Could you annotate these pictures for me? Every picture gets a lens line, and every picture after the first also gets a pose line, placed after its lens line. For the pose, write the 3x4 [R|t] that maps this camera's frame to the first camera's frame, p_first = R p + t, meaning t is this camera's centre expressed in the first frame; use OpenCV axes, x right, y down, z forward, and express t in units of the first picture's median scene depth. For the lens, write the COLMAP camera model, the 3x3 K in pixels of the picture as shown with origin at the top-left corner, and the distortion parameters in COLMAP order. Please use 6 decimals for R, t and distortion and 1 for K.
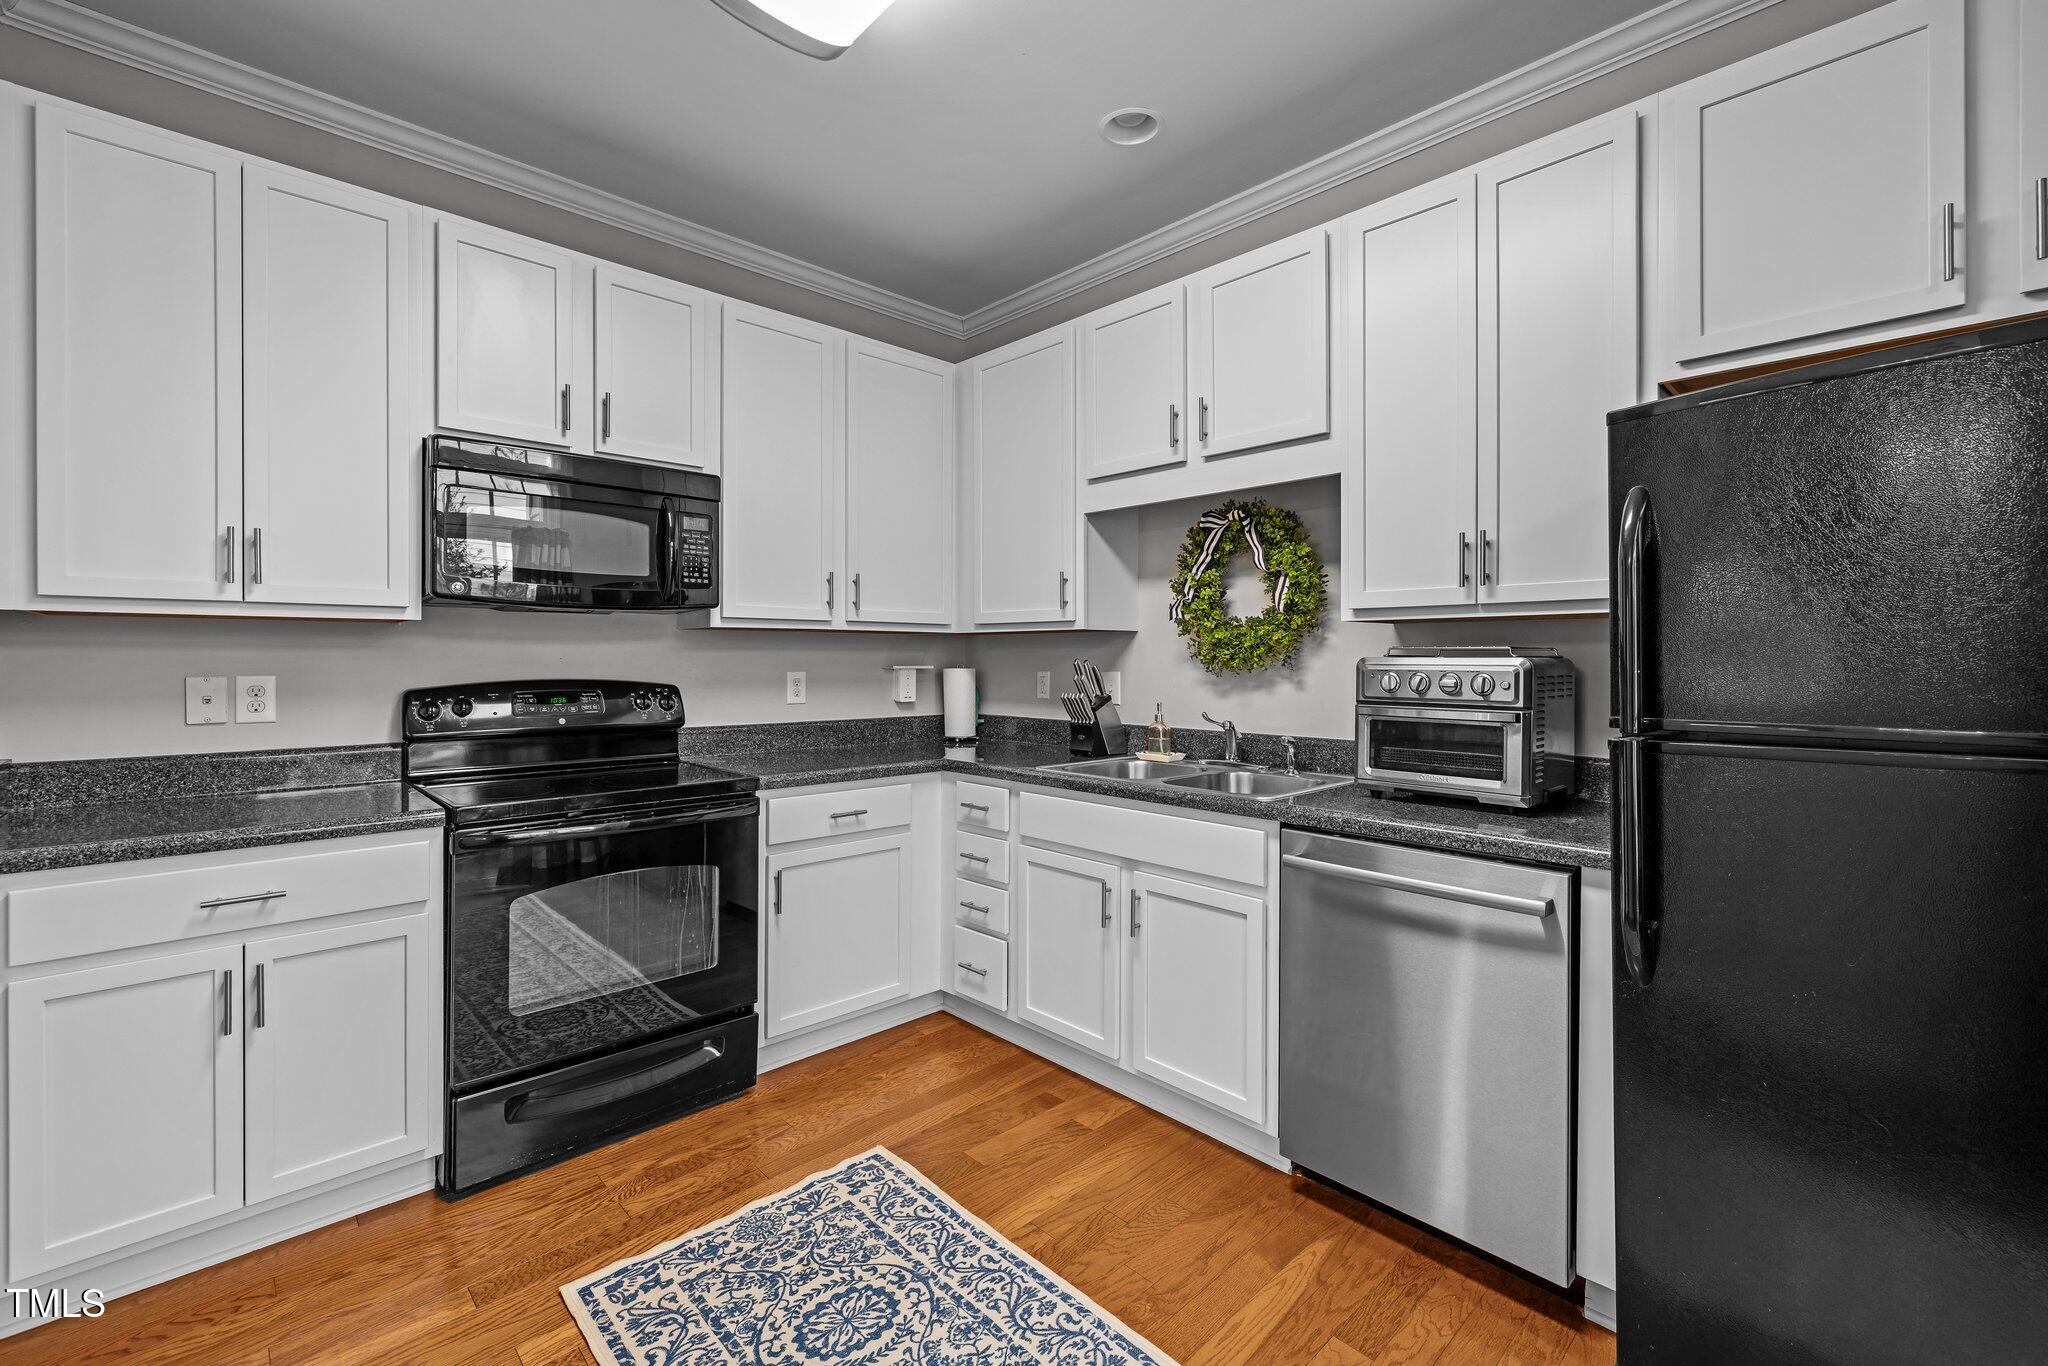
lens RADIAL K [[861.6, 0, 1035.1], [0, 861.6, 650.7], [0, 0, 1]] dist [-0.003996, 0.002139]
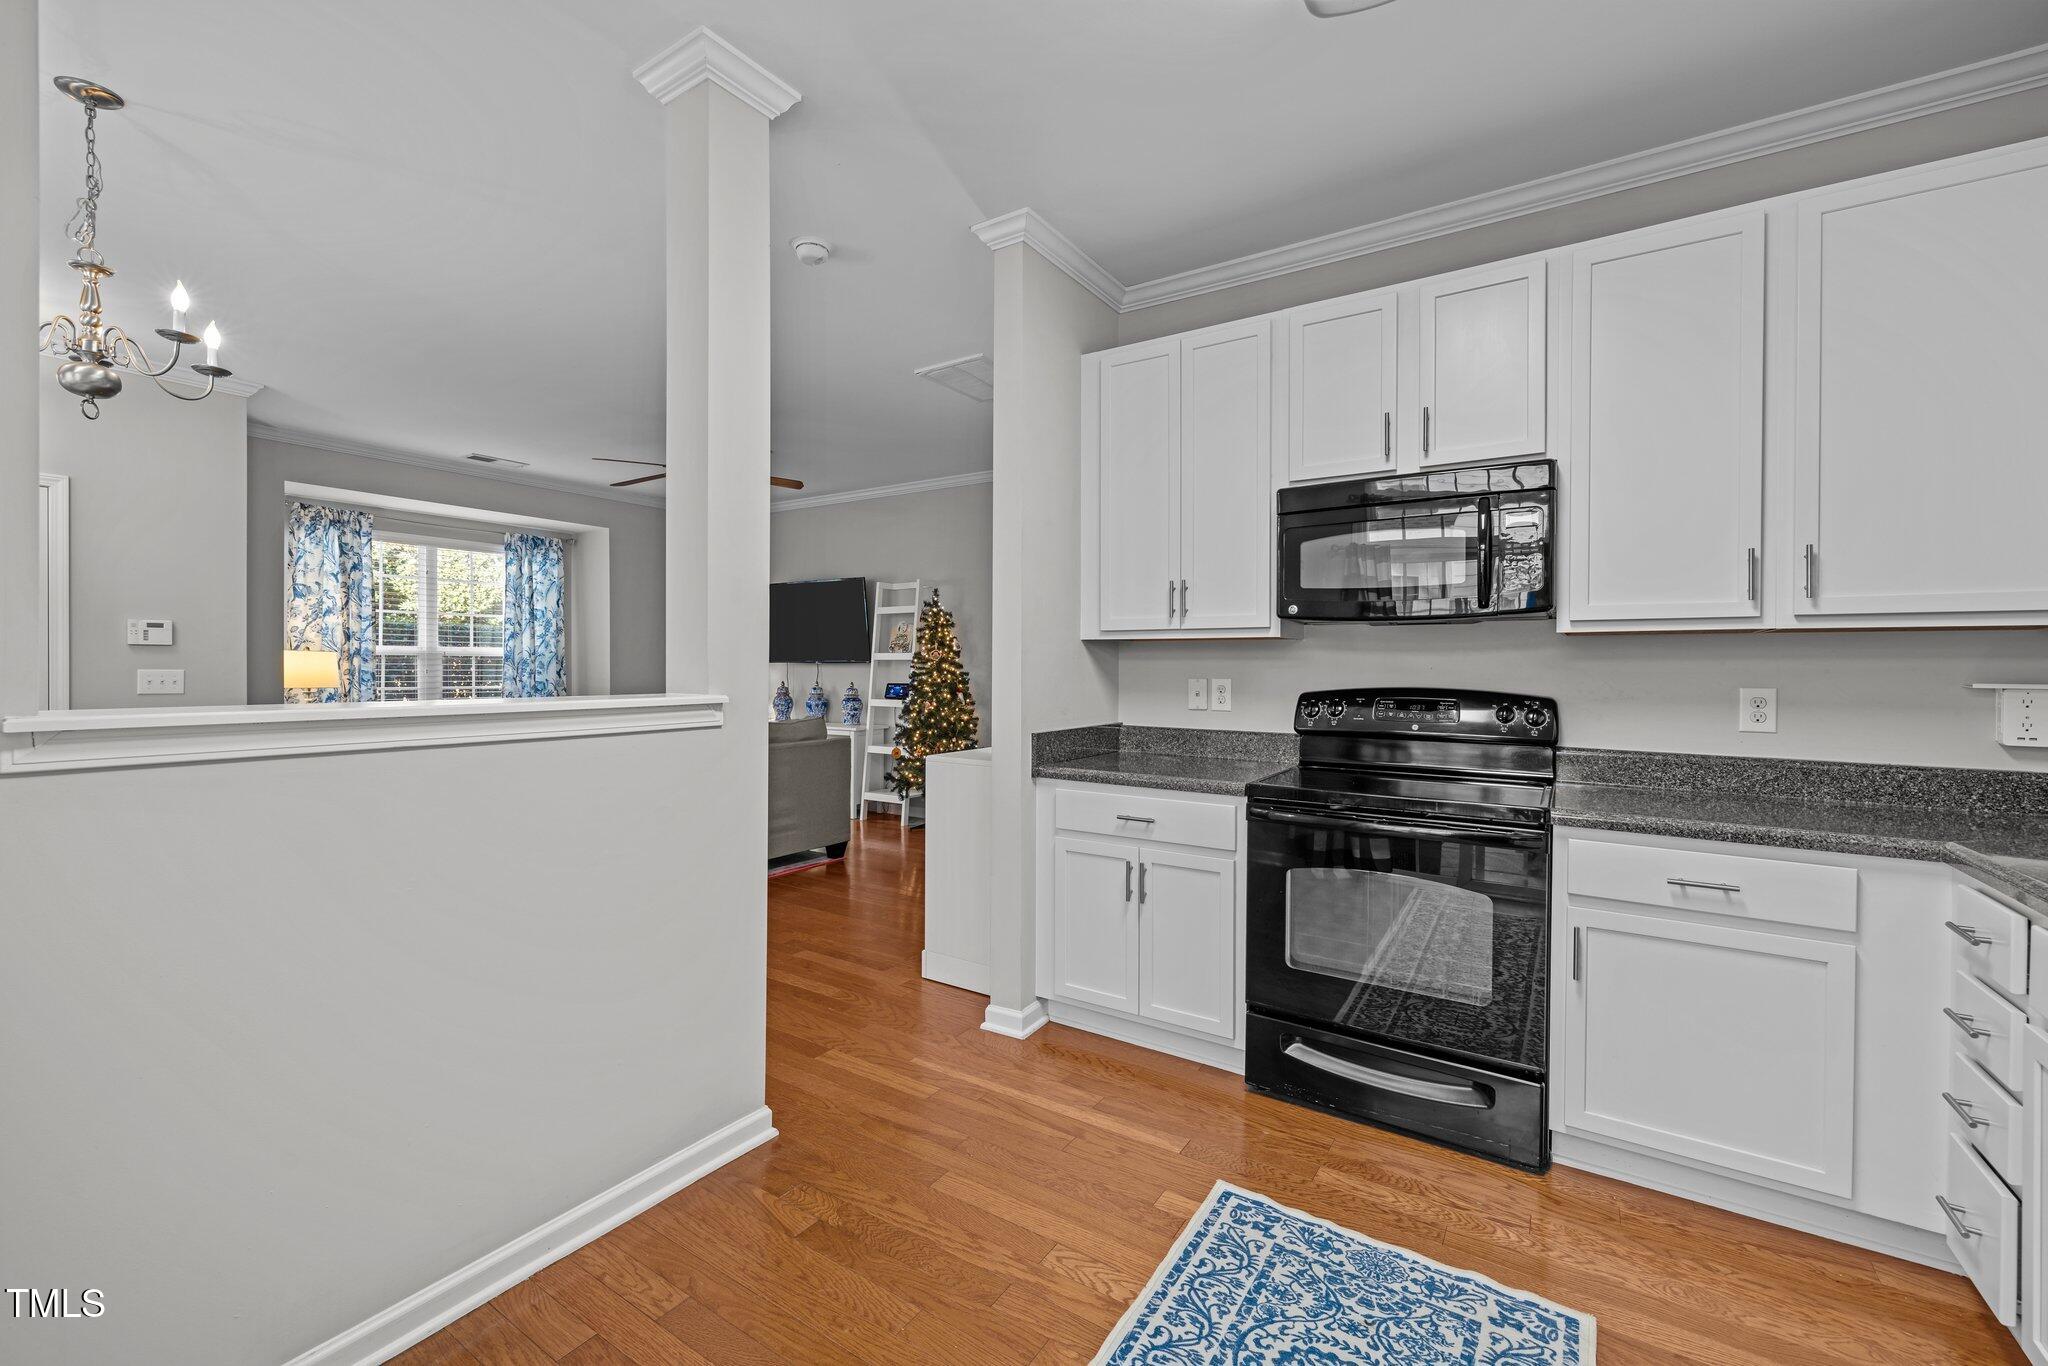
lens RADIAL K [[861.6, 0, 1018.6], [0, 861.6, 663.4], [0, 0, 1]] dist [-0.003996, 0.002139]
pose [[0.215003, -0.003063, -0.976609, 0.412500], [0.001060, 0.999995, -0.002903, 0.006531], [0.976613, -0.000411, 0.215005, 0.323736]]
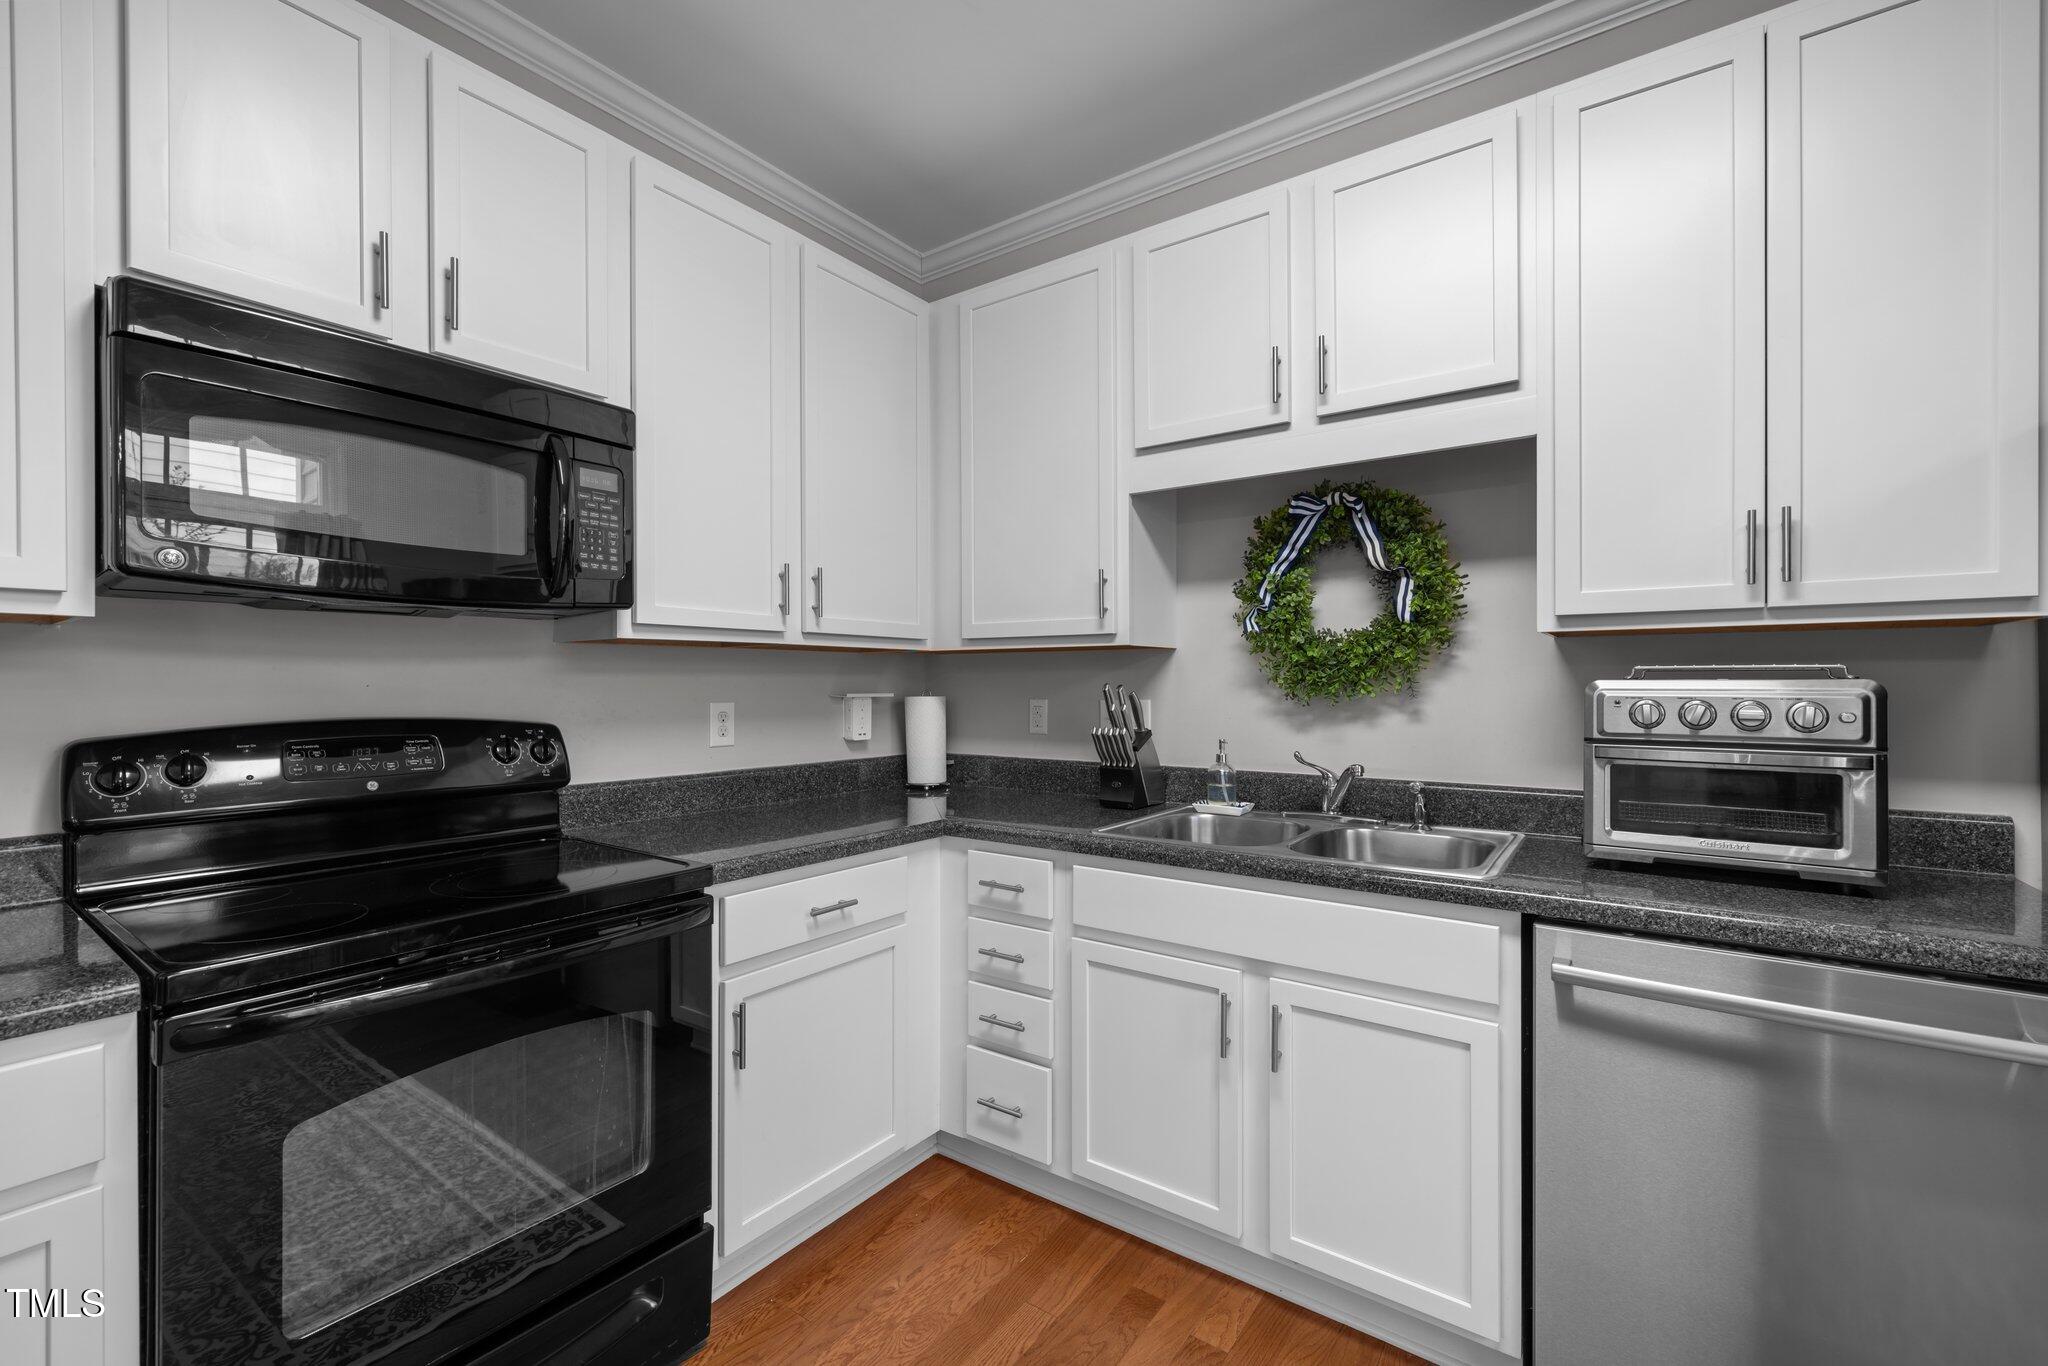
lens RADIAL K [[861.6, 0, 1033.7], [0, 861.6, 679.6], [0, 0, 1]] dist [-0.003996, 0.002139]
pose [[0.983869, -0.002231, 0.178875, -0.205205], [0.001408, 0.999988, 0.004727, 0.002850], [-0.178884, -0.004399, 0.983860, 0.325953]]
